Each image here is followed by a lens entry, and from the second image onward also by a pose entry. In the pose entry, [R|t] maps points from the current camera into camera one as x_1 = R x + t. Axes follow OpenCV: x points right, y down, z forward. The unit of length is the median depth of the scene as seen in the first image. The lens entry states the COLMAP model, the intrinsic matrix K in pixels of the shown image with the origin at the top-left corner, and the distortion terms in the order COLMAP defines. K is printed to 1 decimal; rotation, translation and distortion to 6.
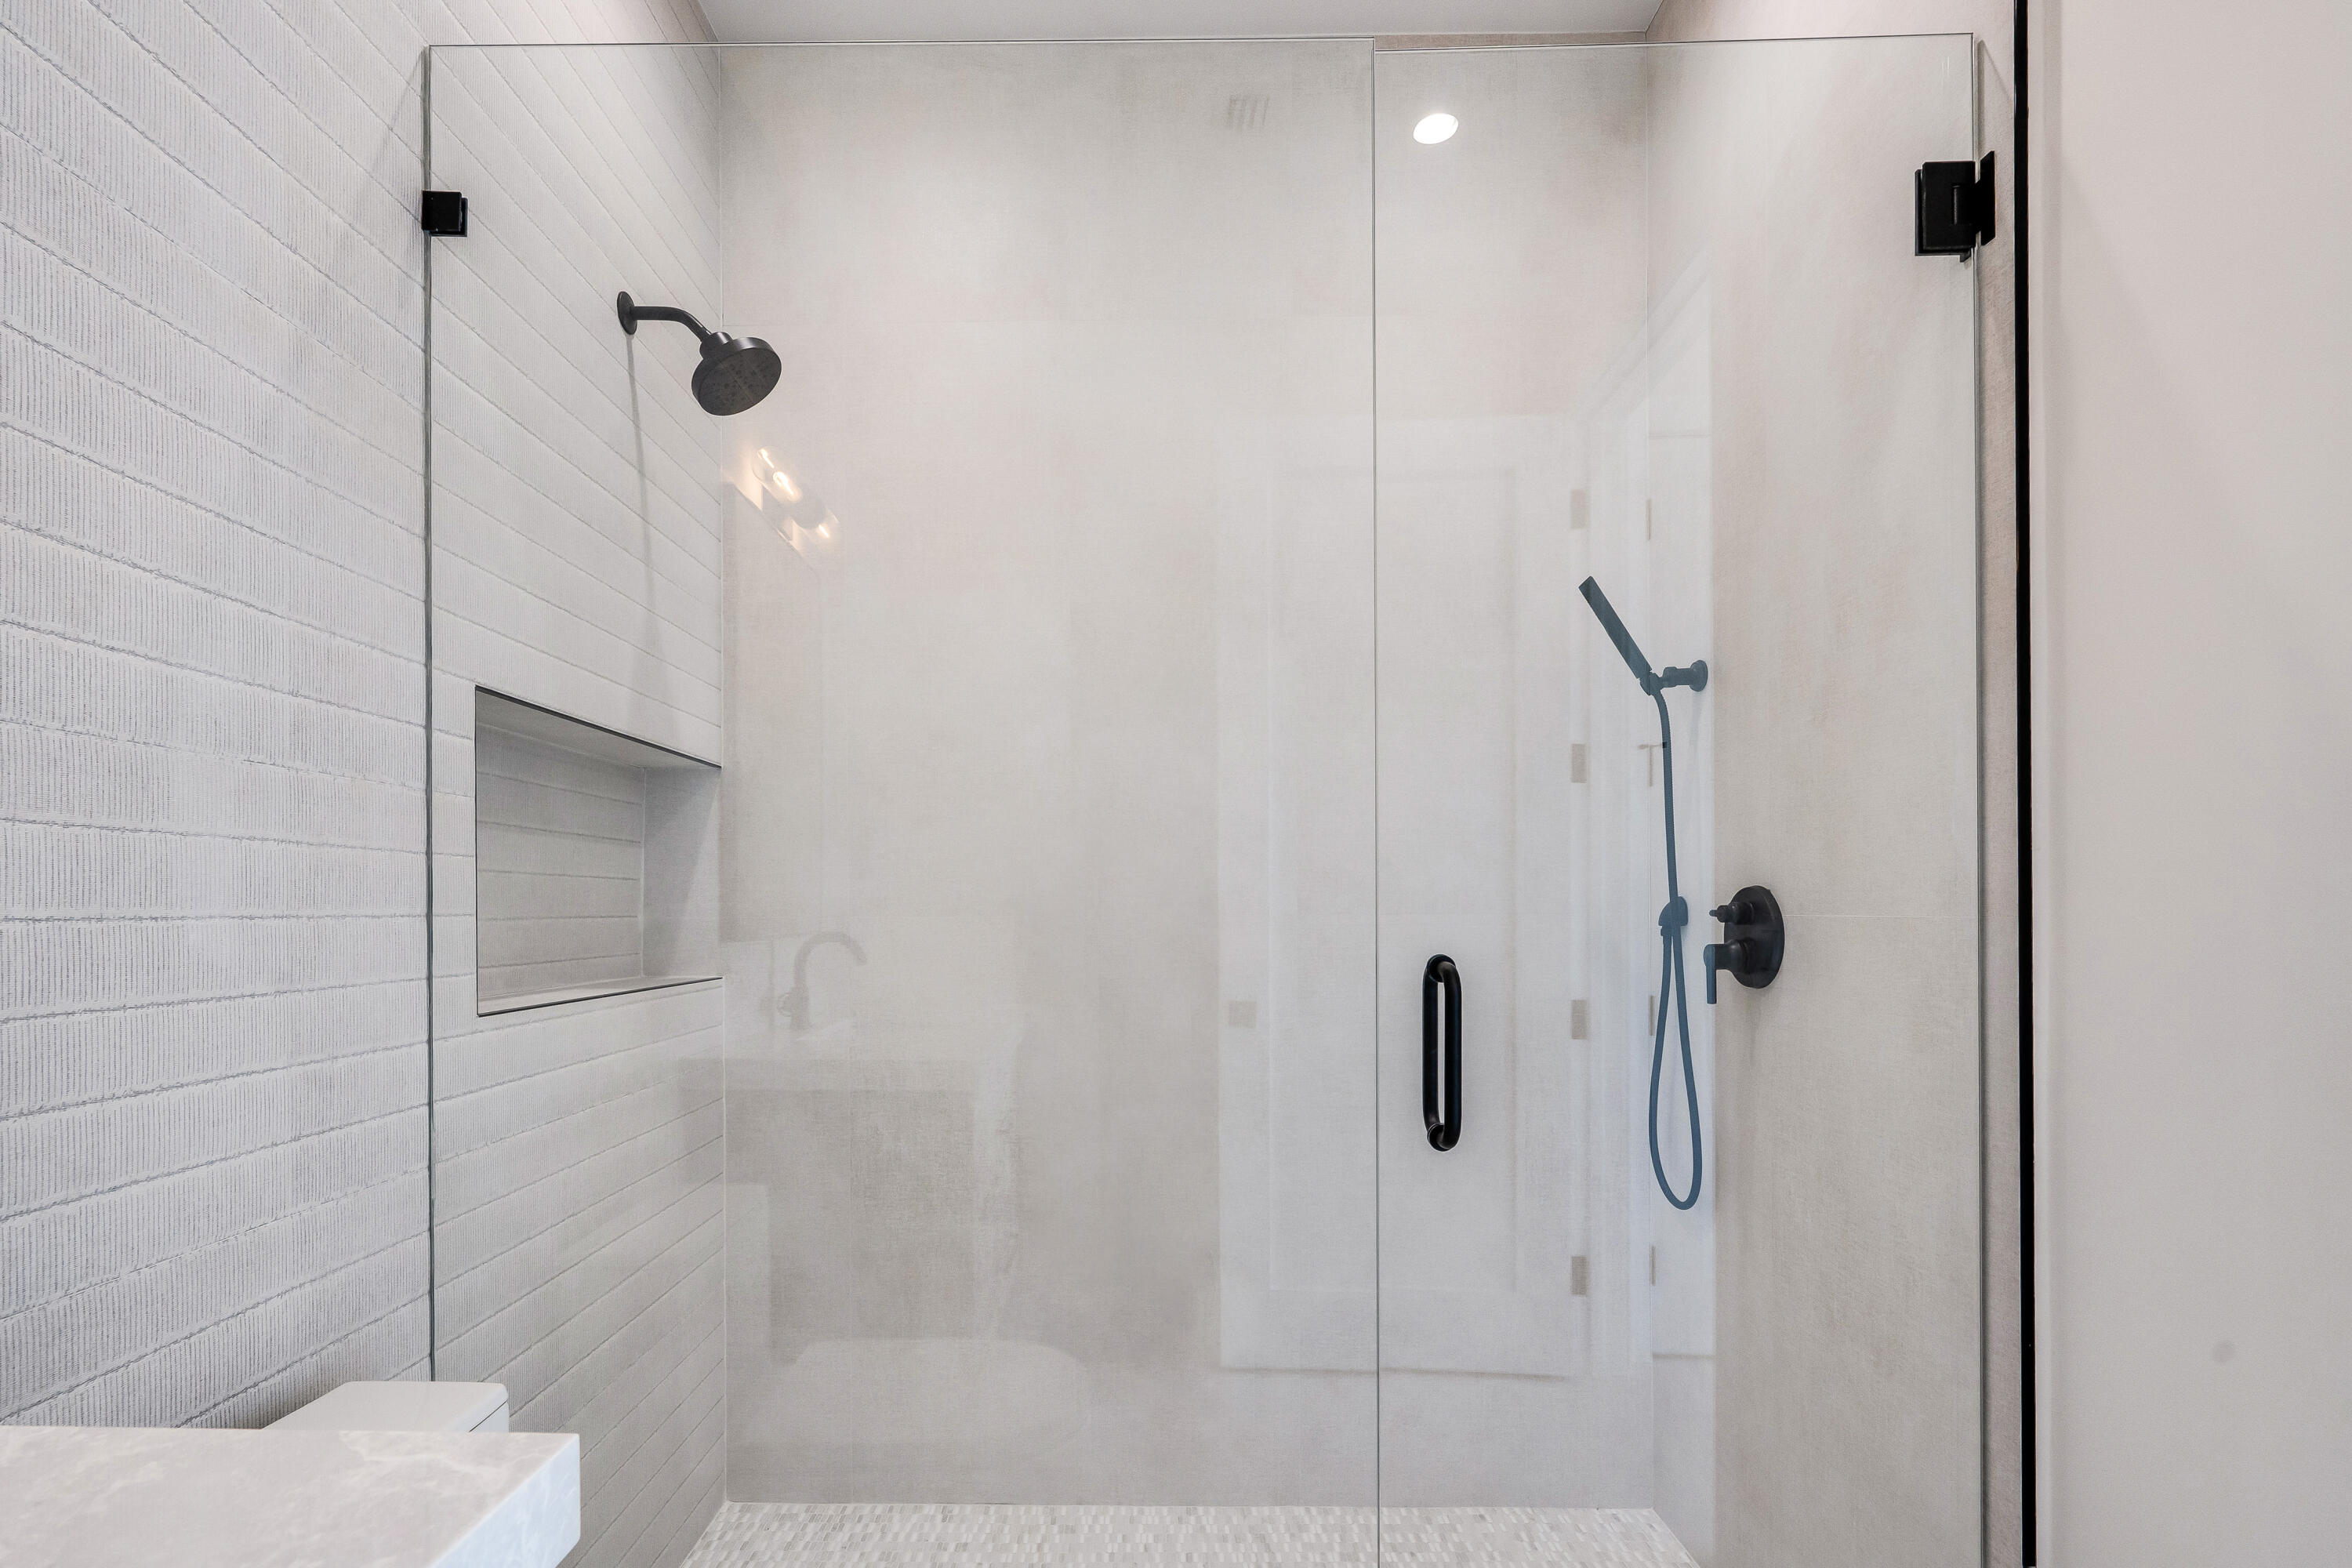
lens RADIAL K [[1124.1, 0, 1139.5], [0, 1124.1, 911.0], [0, 0, 1]] dist [-0.002002, 0.000340]
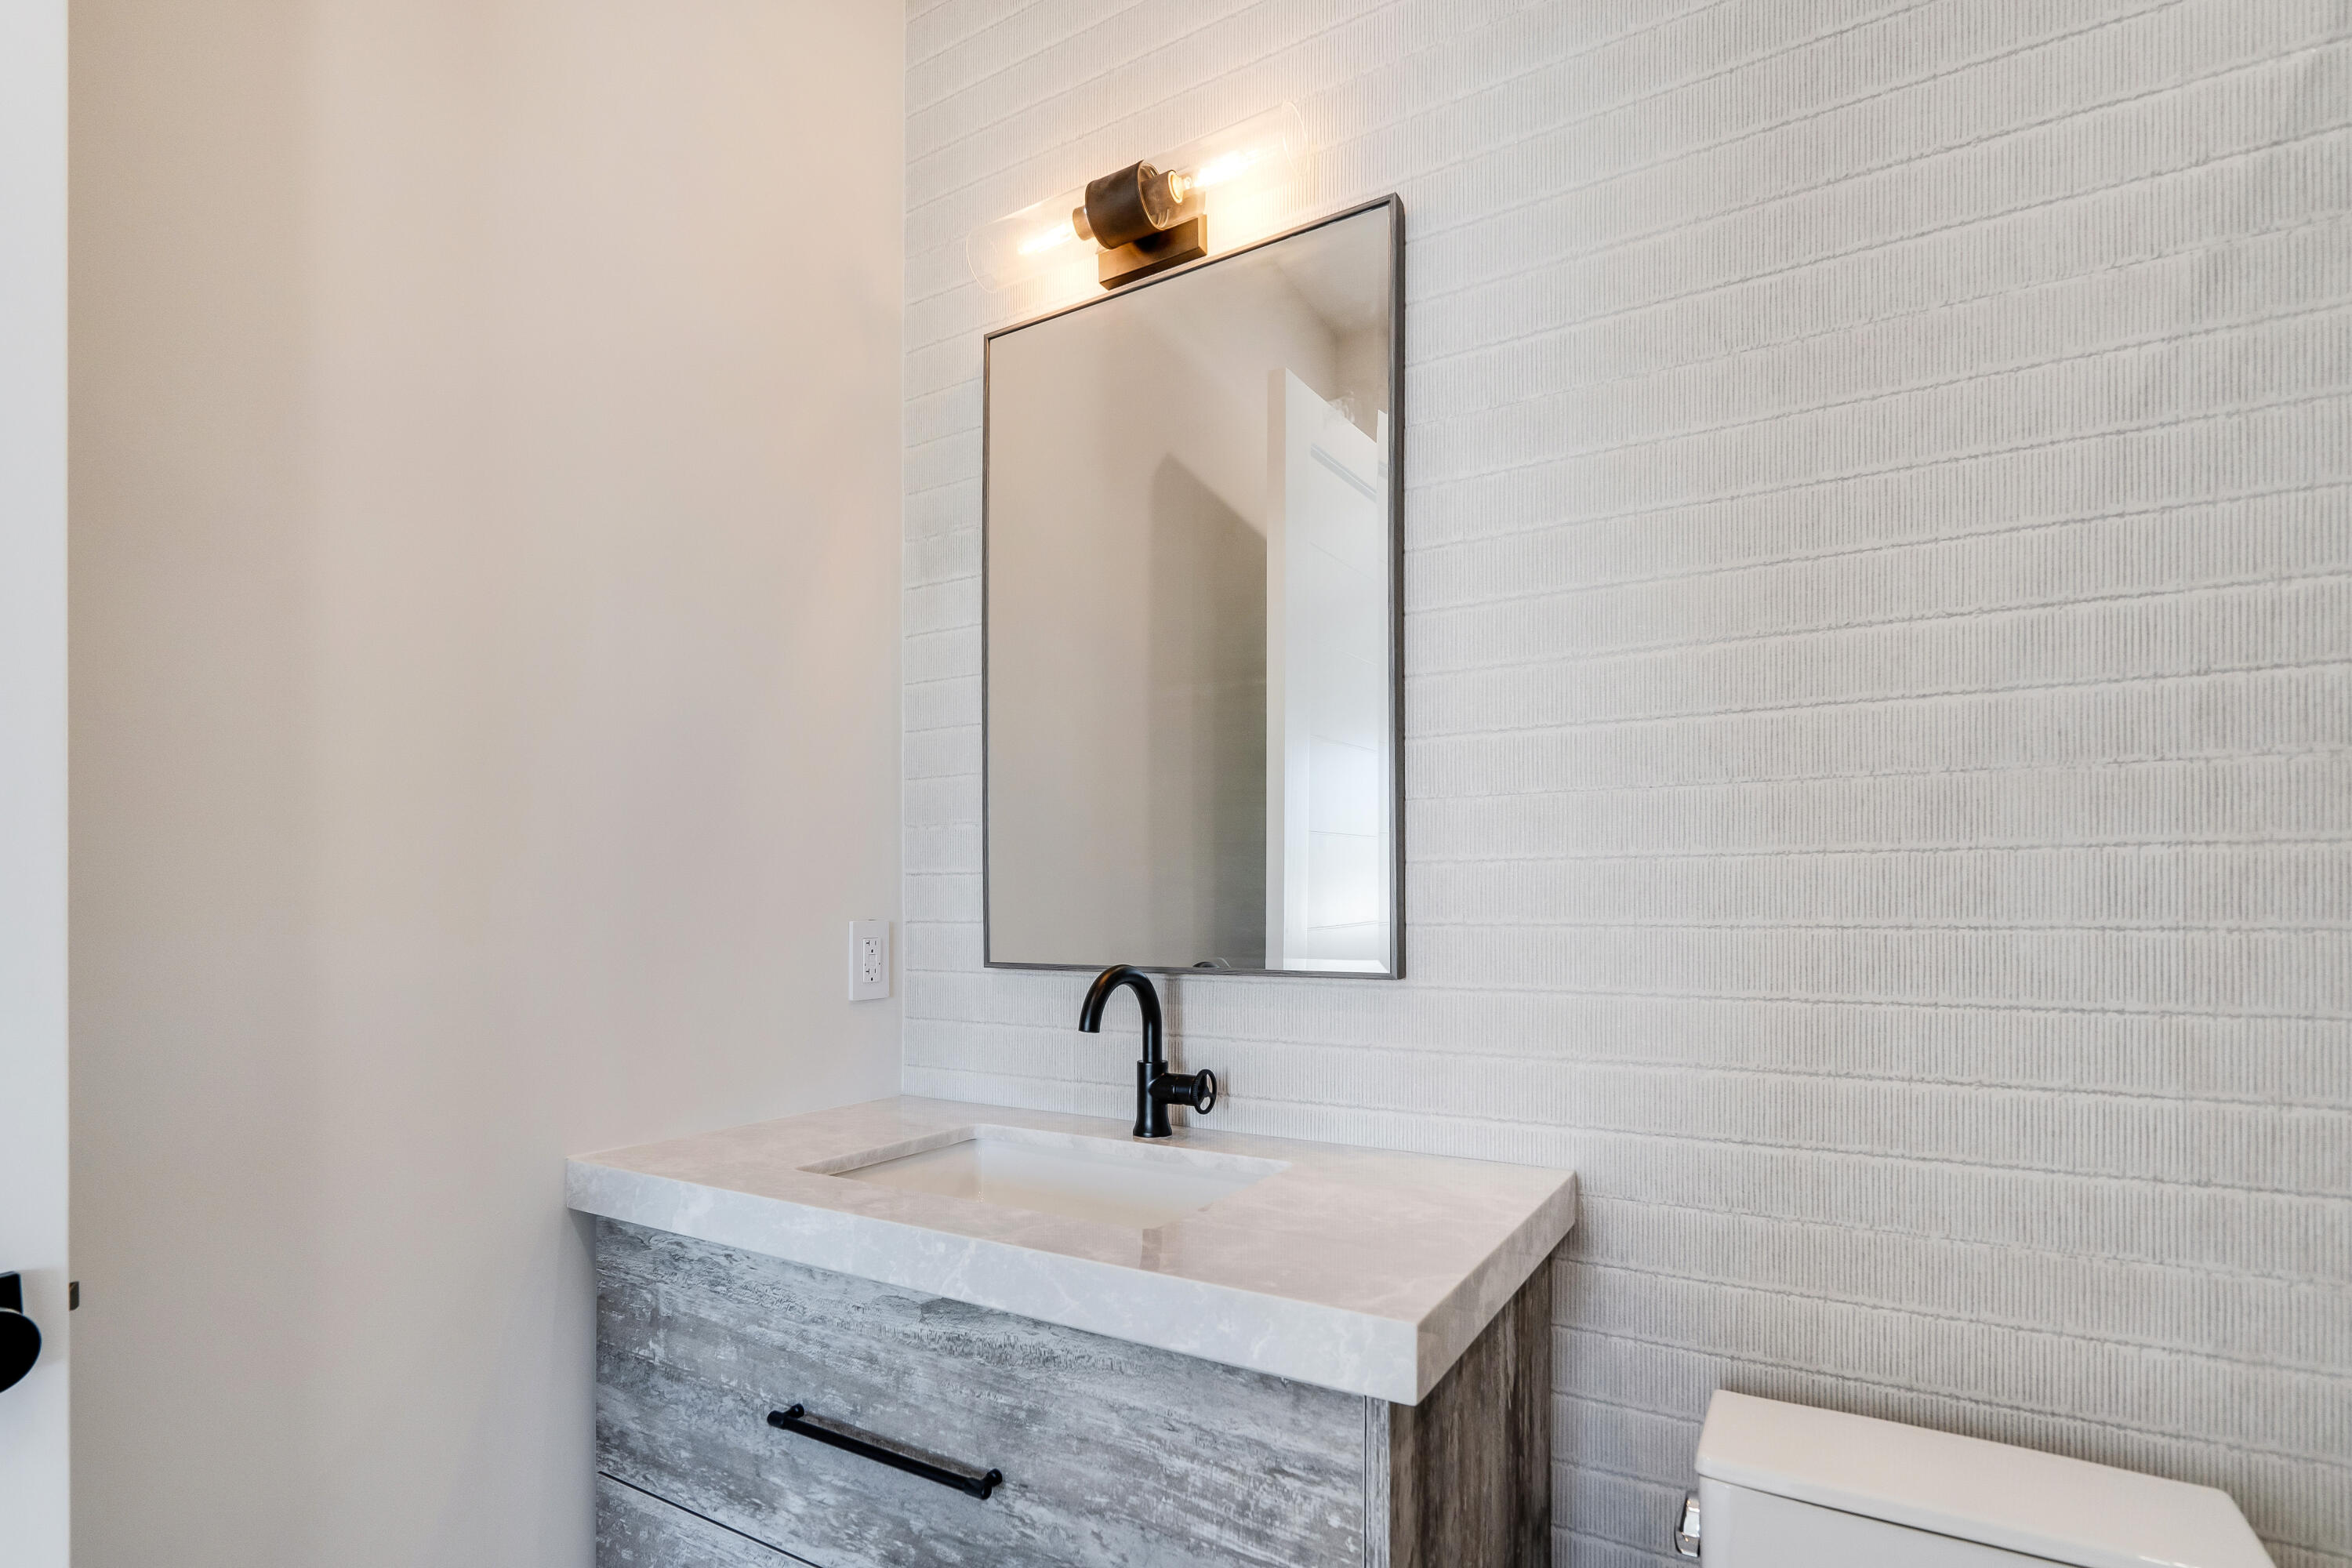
lens RADIAL K [[1124.1, 0, 1142.2], [0, 1124.1, 928.6], [0, 0, 1]] dist [-0.002002, 0.000340]
pose [[-0.505845, 0.007742, -0.862590, 0.333211], [-0.002585, 0.999942, 0.010491, -0.001539], [0.862621, 0.007536, -0.505795, 0.590564]]
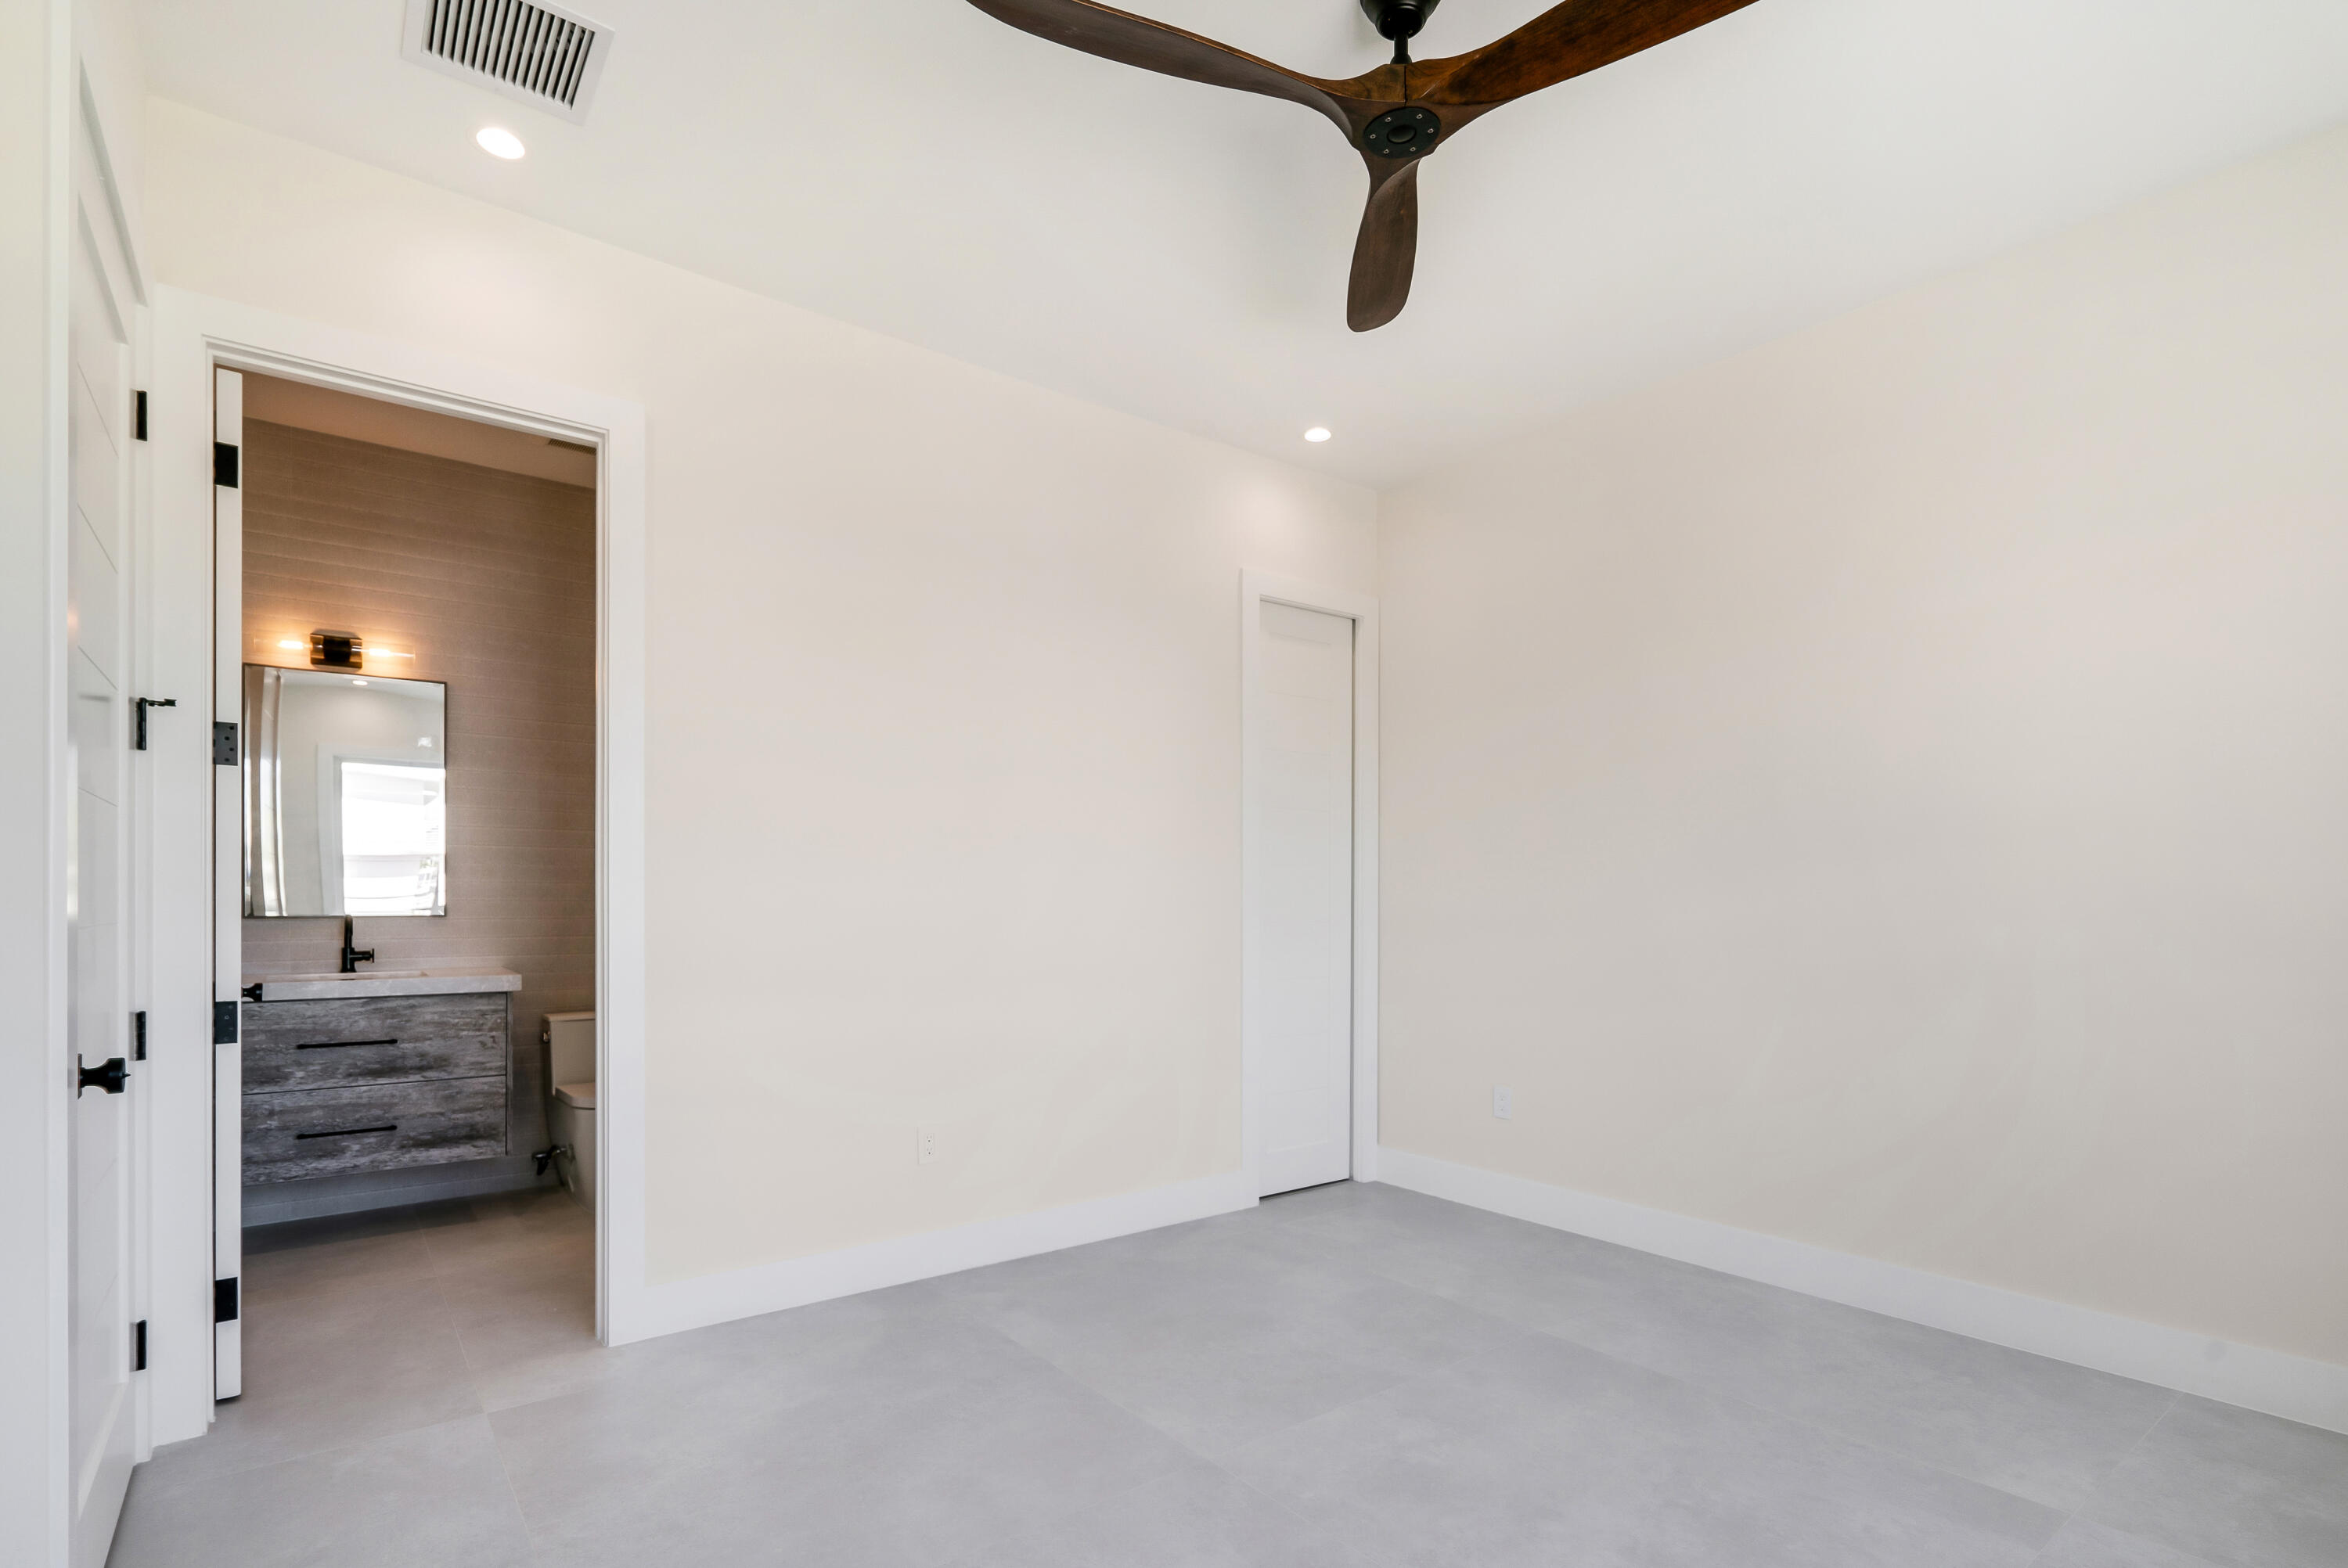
lens RADIAL K [[1122.0, 0, 1195.3], [0, 1122.0, 900.6], [0, 0, 1]] dist [-0.002002, 0.000340]
pose [[0.629352, 0.012648, -0.777018, 3.193842], [-0.010432, 0.999915, 0.007826, -0.039580], [0.777051, 0.003181, 0.629430, -0.050230]]
